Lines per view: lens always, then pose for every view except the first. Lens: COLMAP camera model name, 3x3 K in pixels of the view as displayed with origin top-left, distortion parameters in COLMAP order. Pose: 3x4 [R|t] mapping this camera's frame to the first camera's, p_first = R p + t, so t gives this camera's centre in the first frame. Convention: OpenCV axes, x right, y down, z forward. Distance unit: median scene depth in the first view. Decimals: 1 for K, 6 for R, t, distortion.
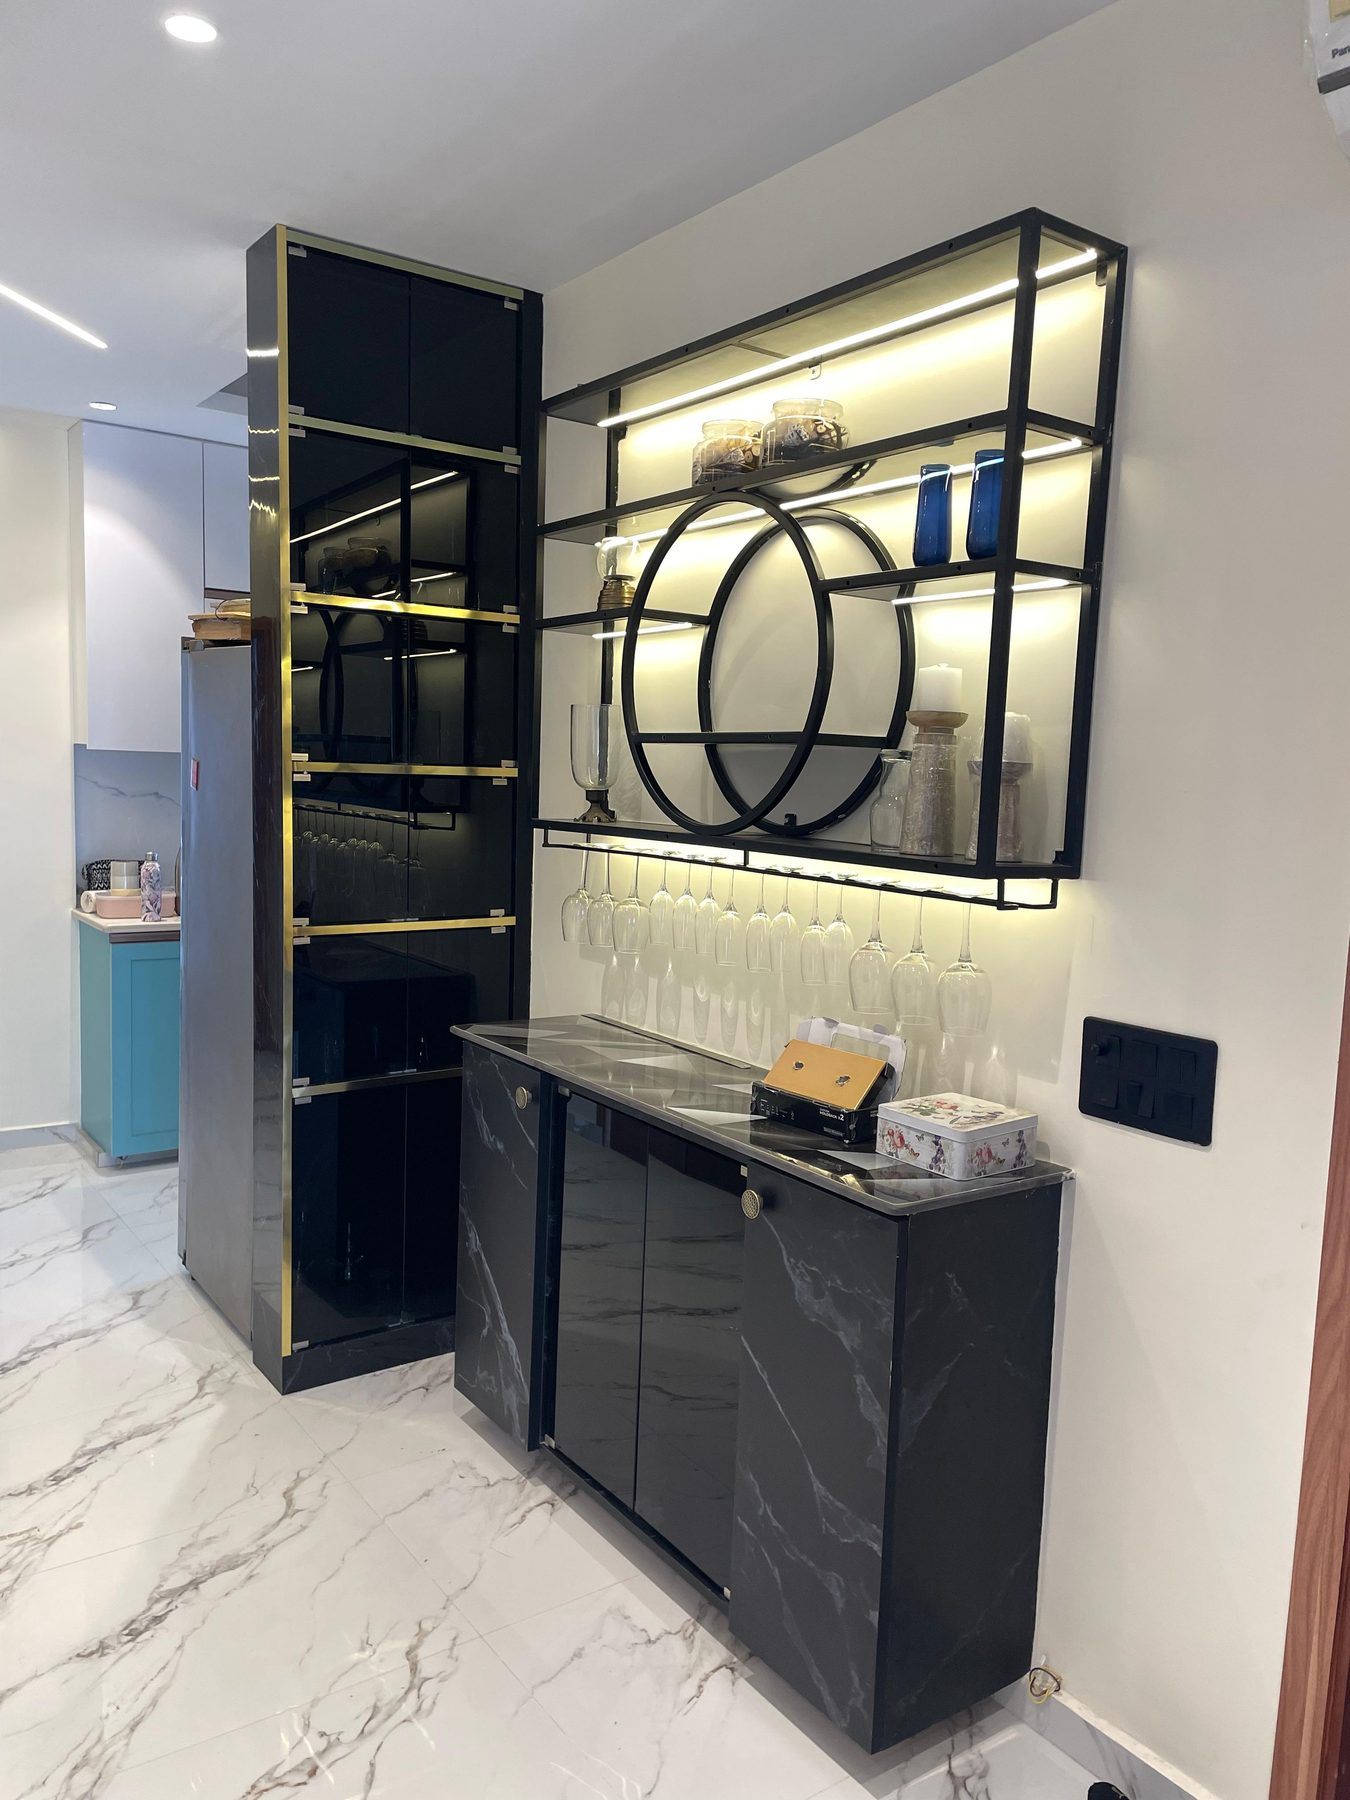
lens RADIAL K [[1382.6, 0, 688.3], [0, 1382.6, 909.7], [0, 0, 1]] dist [0.054409, -0.086577]
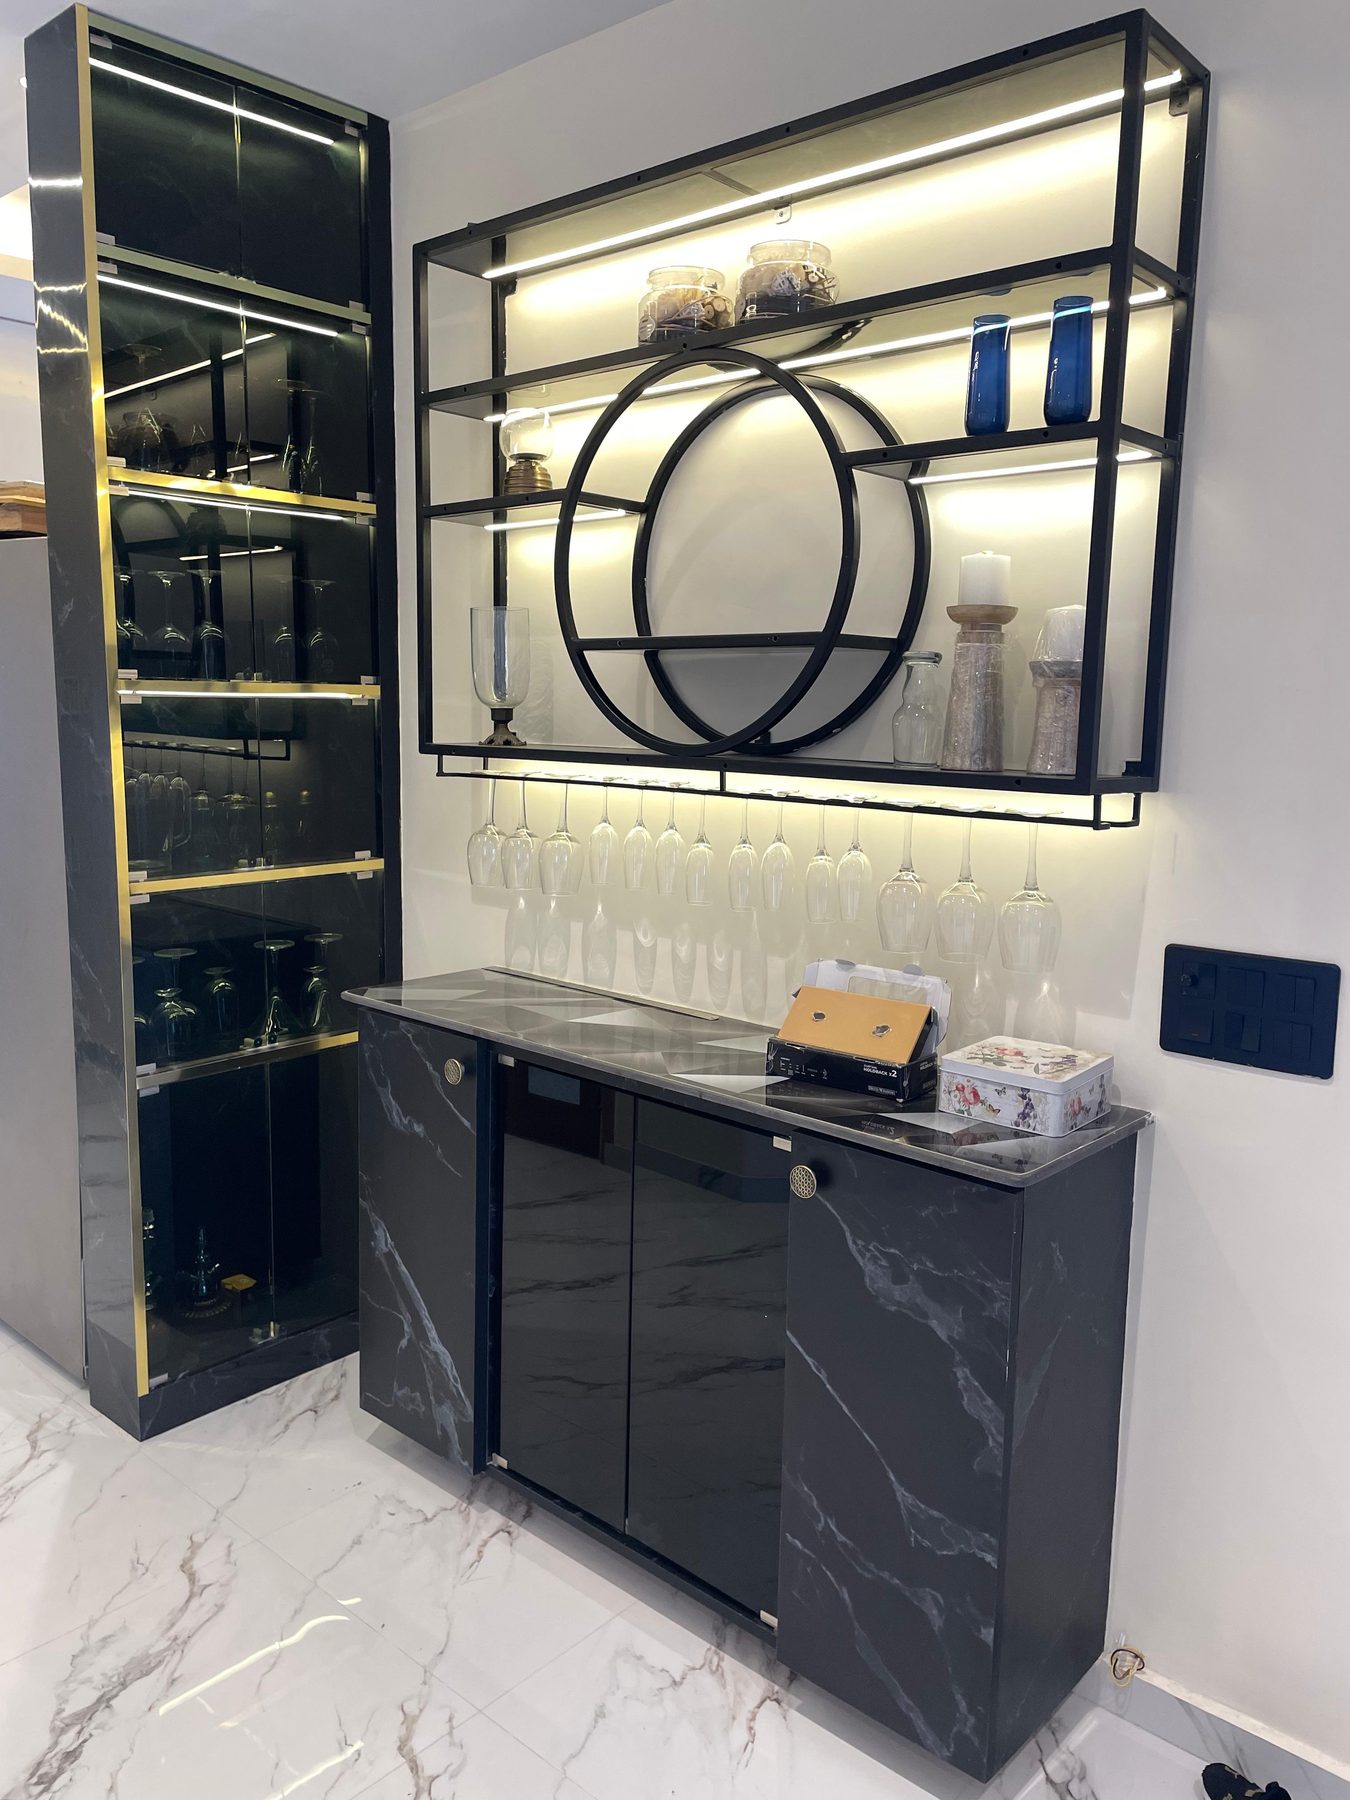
lens RADIAL K [[1382.6, 0, 684.6], [0, 1382.6, 890.5], [0, 0, 1]] dist [0.054409, -0.086577]
pose [[0.974648, -0.048840, 0.218350, -0.183307], [0.039833, 0.998171, 0.045467, -0.009706], [-0.220171, -0.035617, 0.974811, 0.160564]]
